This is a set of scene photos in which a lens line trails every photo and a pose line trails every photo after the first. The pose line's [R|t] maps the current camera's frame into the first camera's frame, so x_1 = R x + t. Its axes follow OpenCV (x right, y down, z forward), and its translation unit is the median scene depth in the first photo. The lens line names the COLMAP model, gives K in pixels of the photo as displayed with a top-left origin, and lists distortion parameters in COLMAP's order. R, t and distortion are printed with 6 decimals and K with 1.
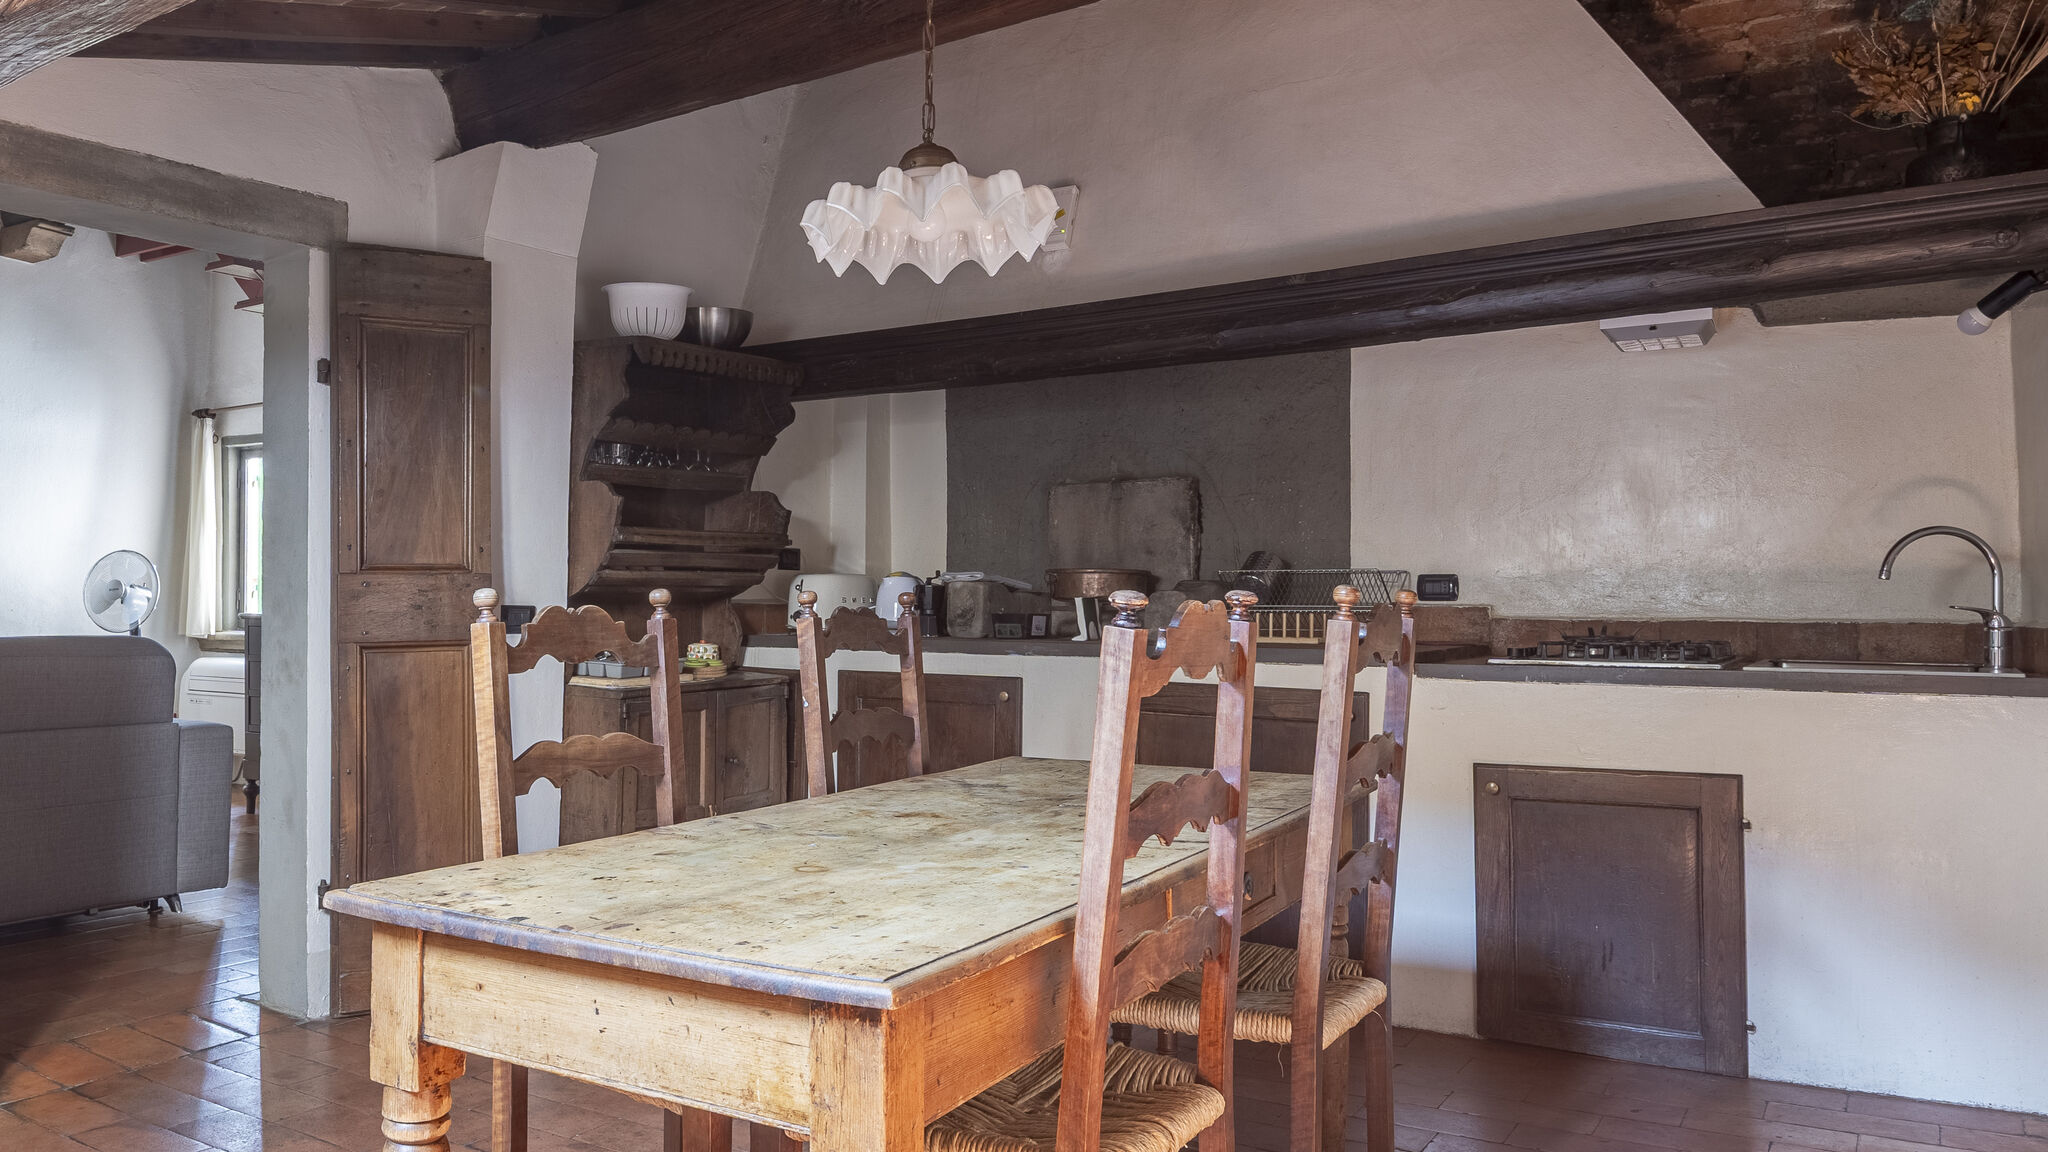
lens RADIAL K [[1457.3, 0, 919.4], [0, 1457.3, 568.0], [0, 0, 1]] dist [0.001834, -0.001438]
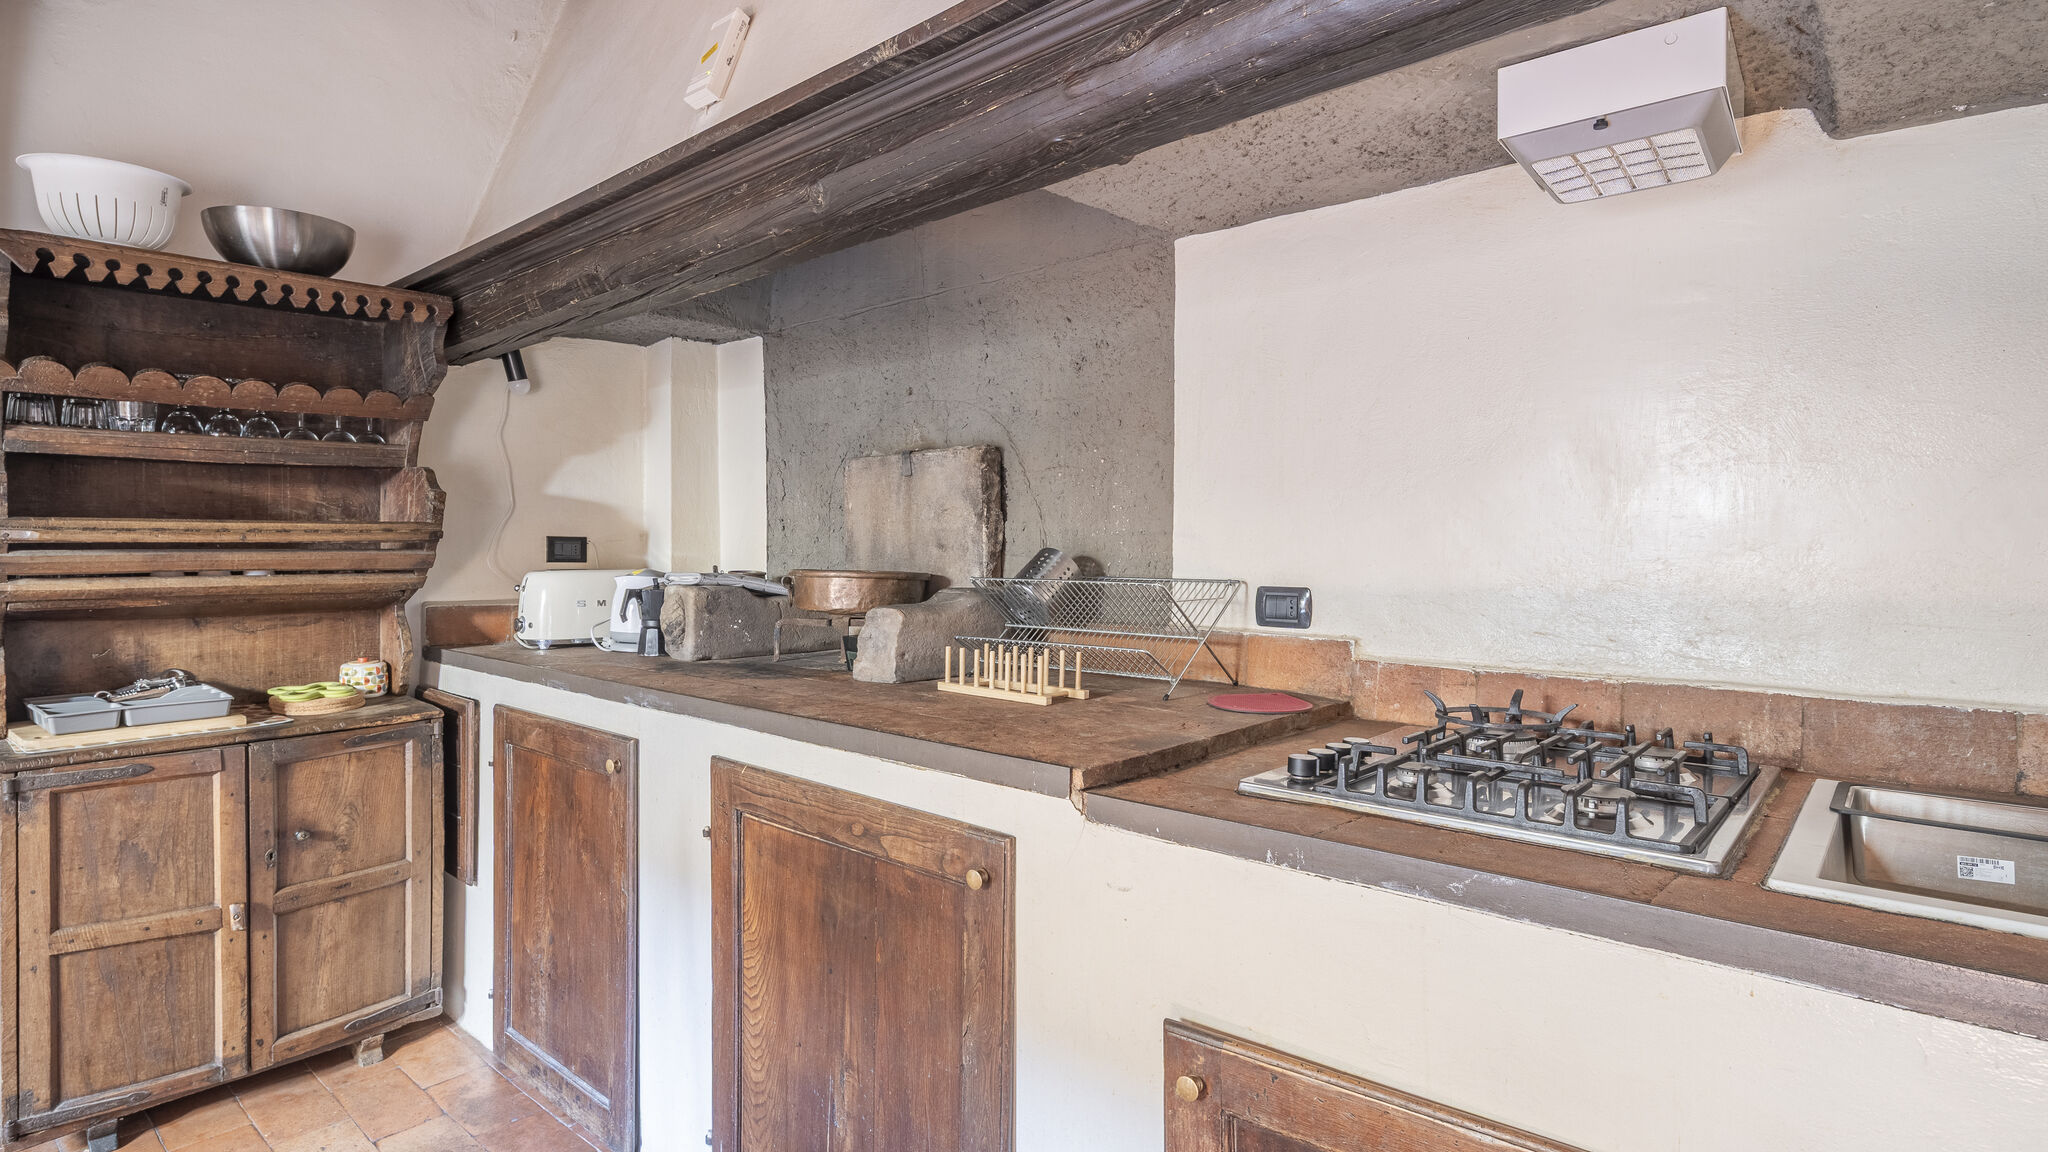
lens RADIAL K [[1026.5, 0, 1052.5], [0, 1026.5, 571.2], [0, 0, 1]] dist [0.003539, -0.006052]
pose [[0.994464, 0.005121, -0.104954, 0.300069], [-0.000826, 0.999162, 0.040924, -0.021636], [0.105076, -0.040611, 0.993635, 0.528861]]
